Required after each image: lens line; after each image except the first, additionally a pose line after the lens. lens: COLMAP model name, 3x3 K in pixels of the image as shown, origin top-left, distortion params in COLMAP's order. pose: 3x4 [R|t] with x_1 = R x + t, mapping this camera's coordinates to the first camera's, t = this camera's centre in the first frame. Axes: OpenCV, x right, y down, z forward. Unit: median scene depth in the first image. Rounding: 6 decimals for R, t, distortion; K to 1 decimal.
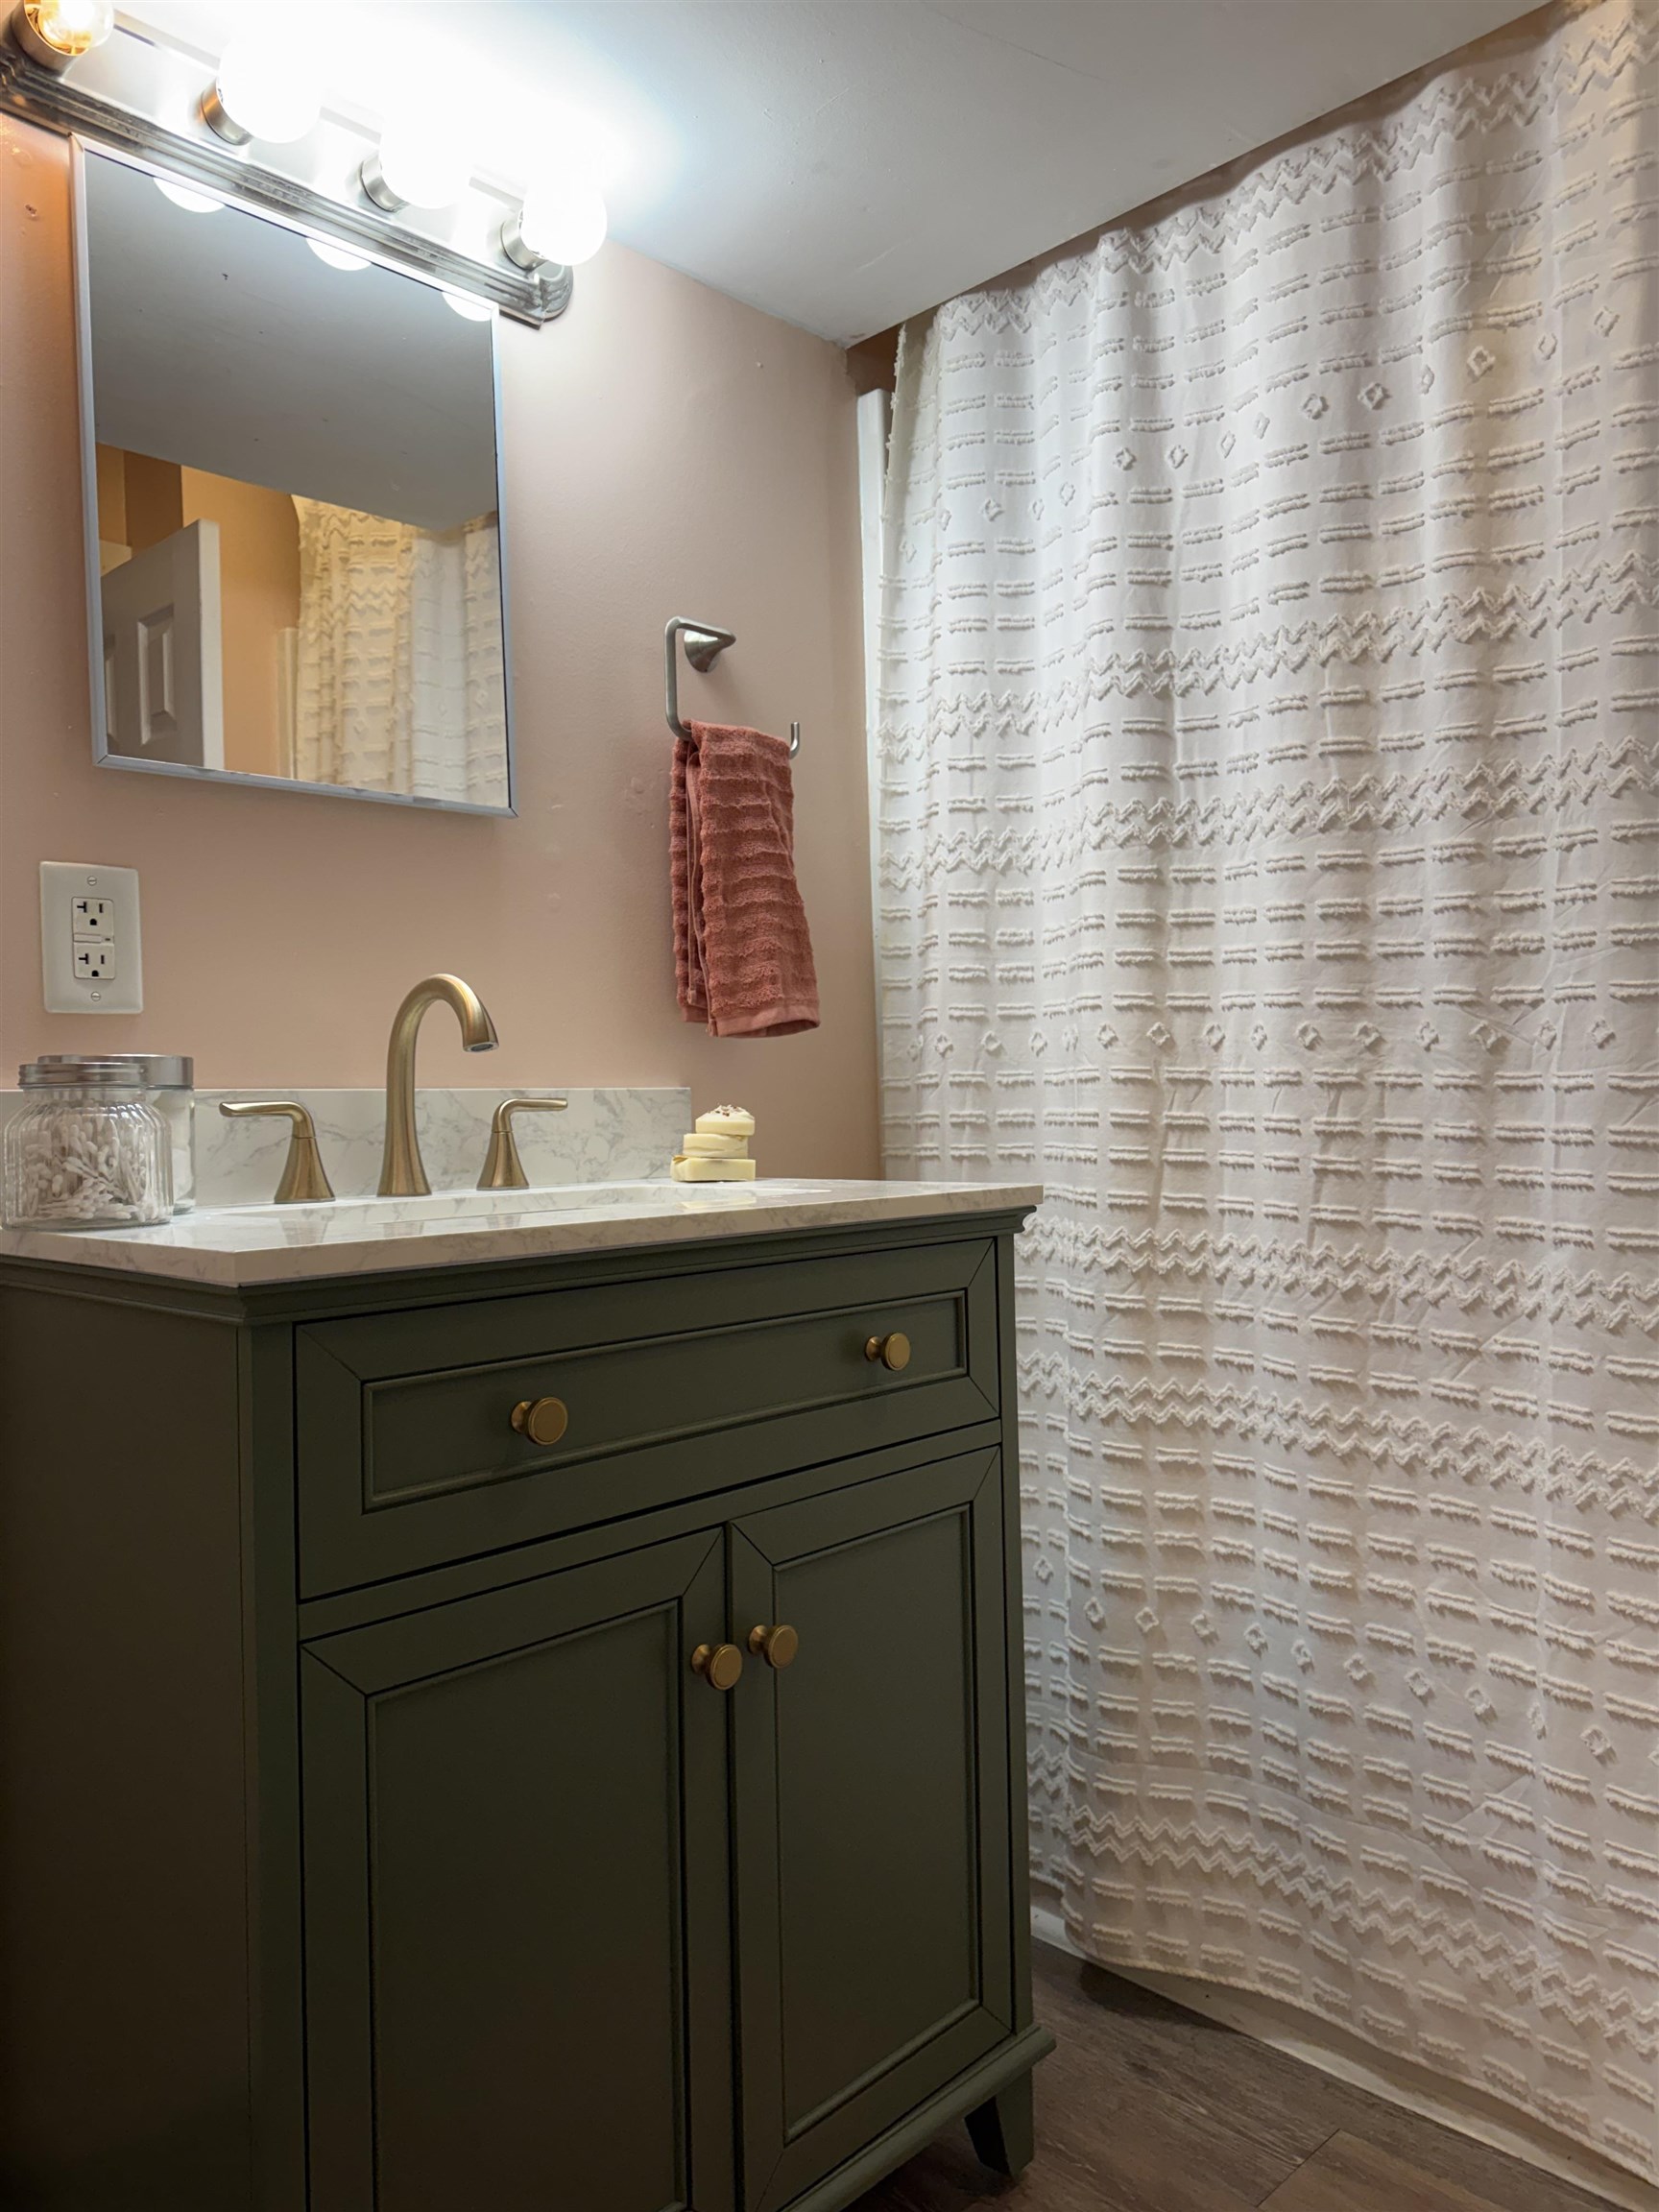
lens RADIAL K [[1530.3, 0, 836.4], [0, 1530.3, 1108.6], [0, 0, 1]] dist [0.183092, -0.378024]
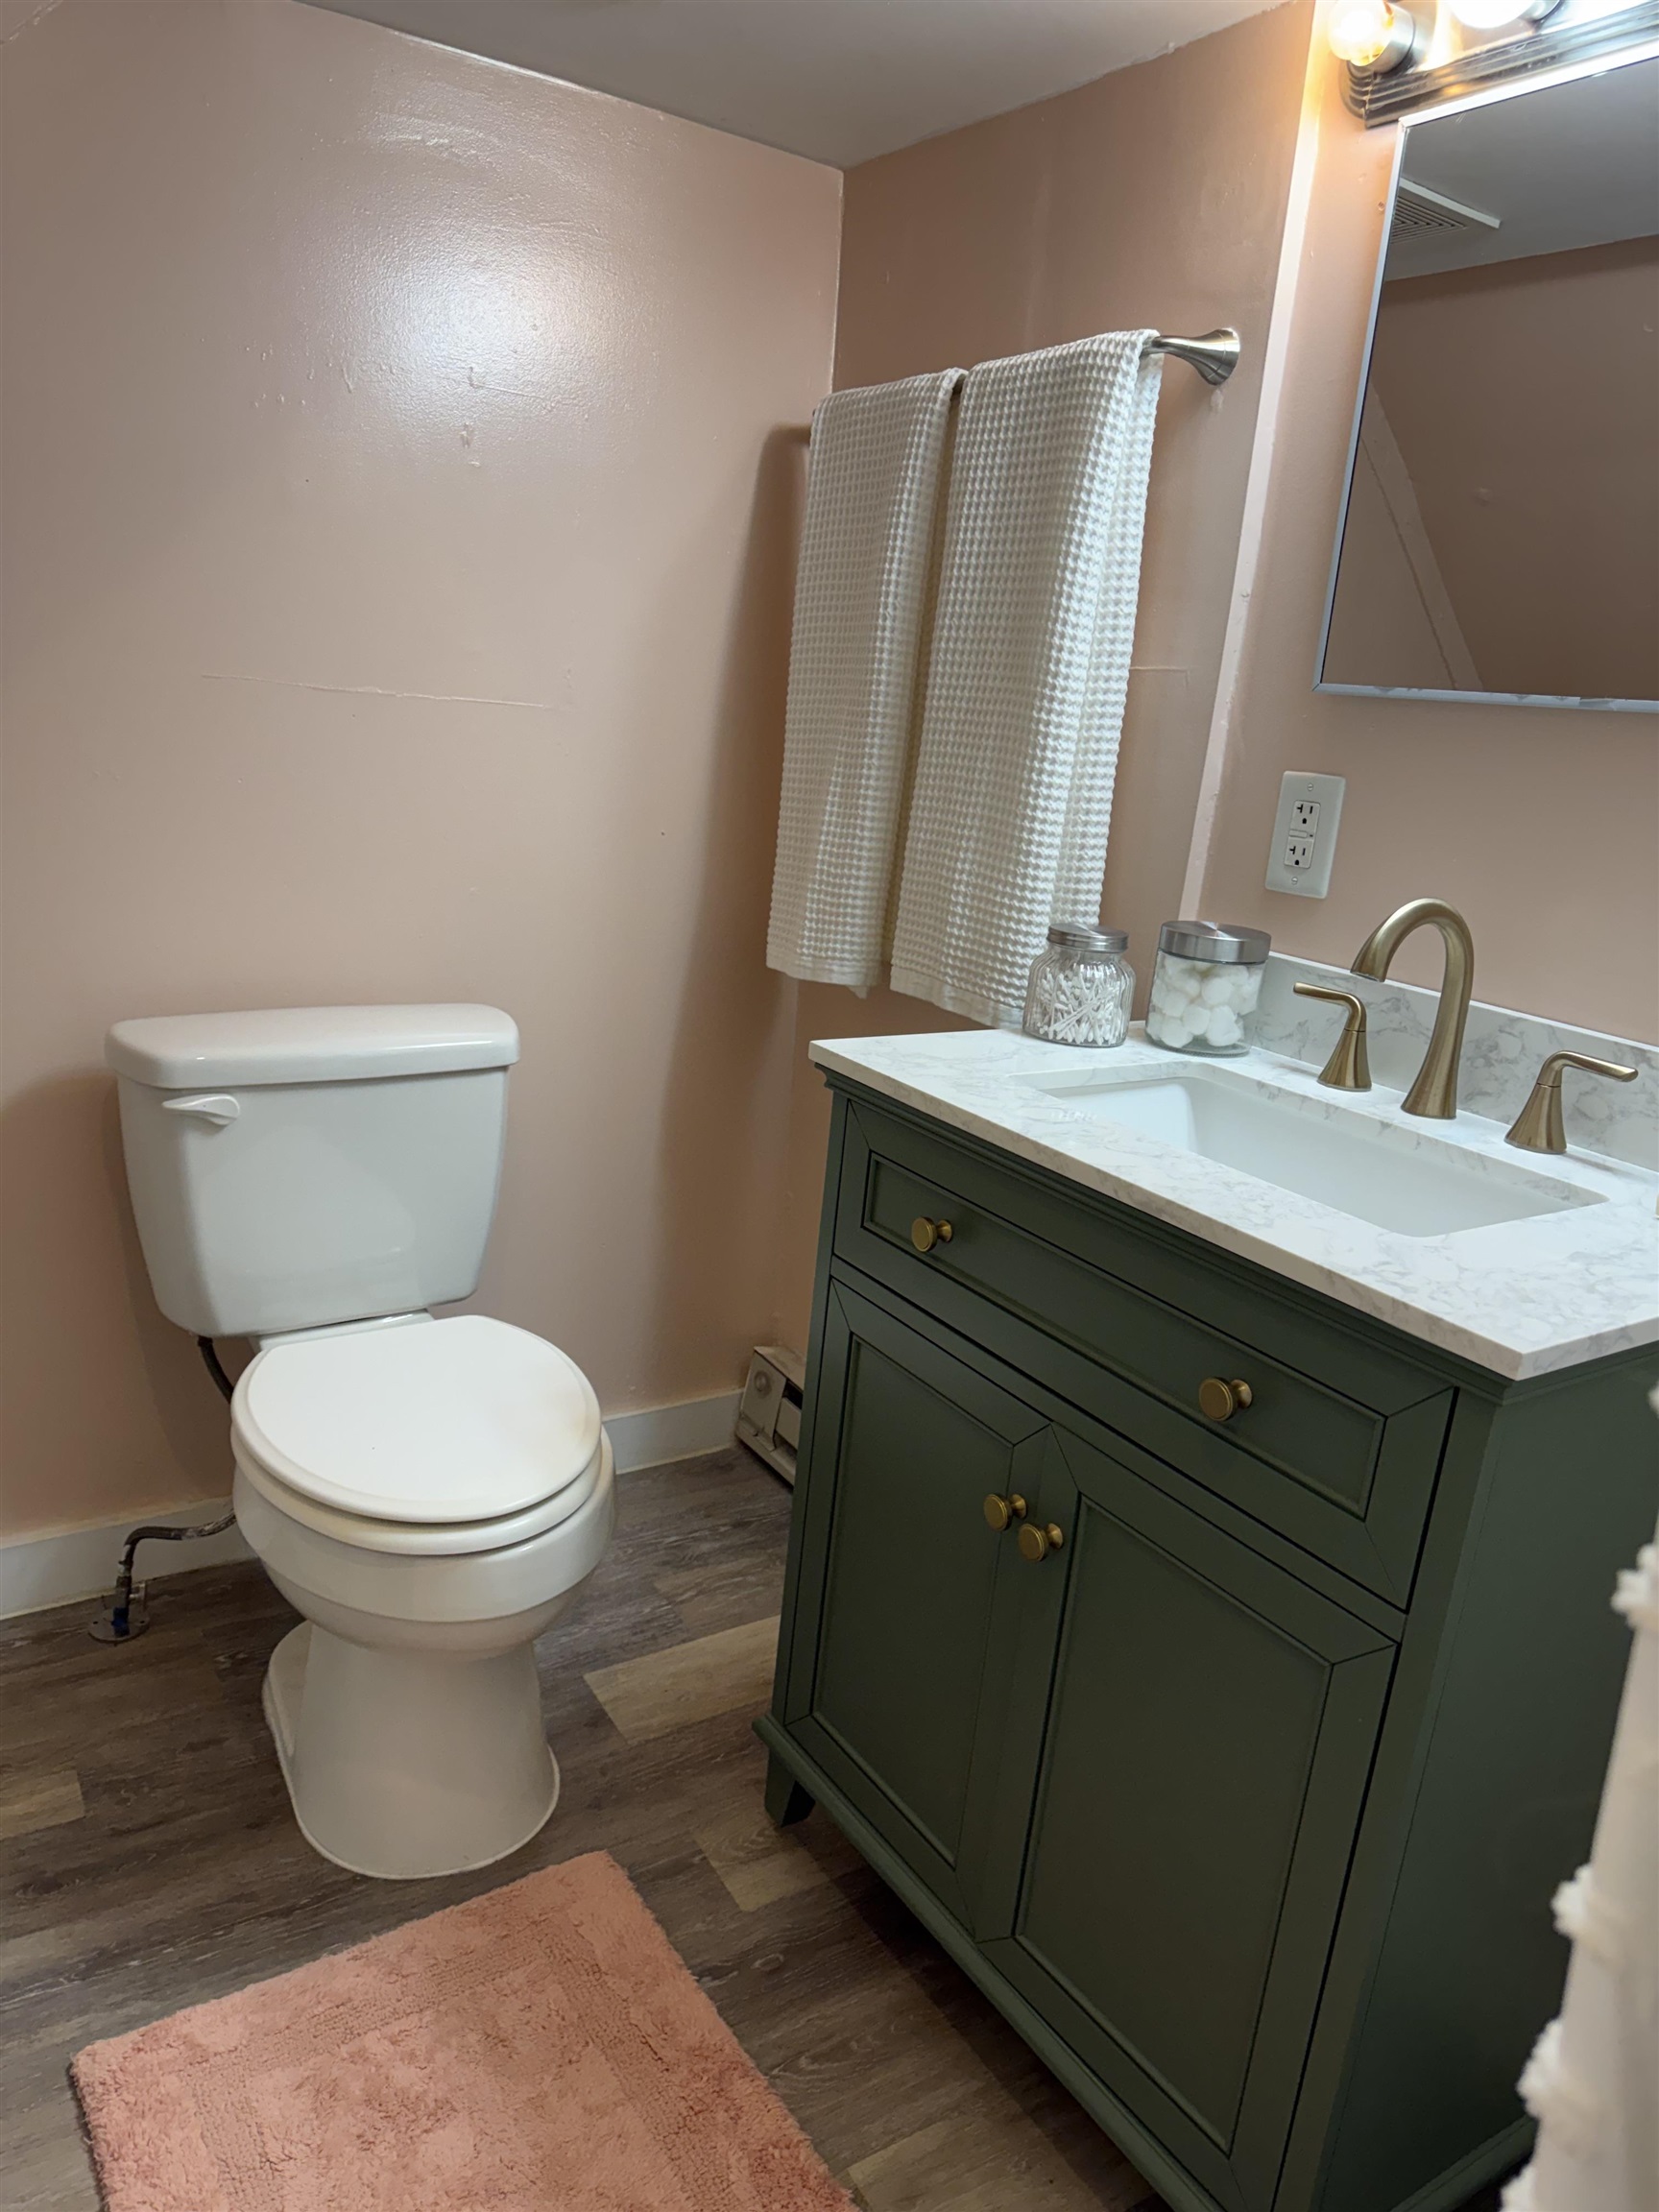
lens RADIAL K [[1574.7, 0, 912.9], [0, 1574.7, 1094.1], [0, 0, 1]] dist [0.123603, -0.214660]
pose [[-0.234516, 0.248370, -0.939848, 0.715868], [-0.090402, 0.957049, 0.275473, -0.196331], [0.967900, 0.149567, -0.201990, 0.834760]]
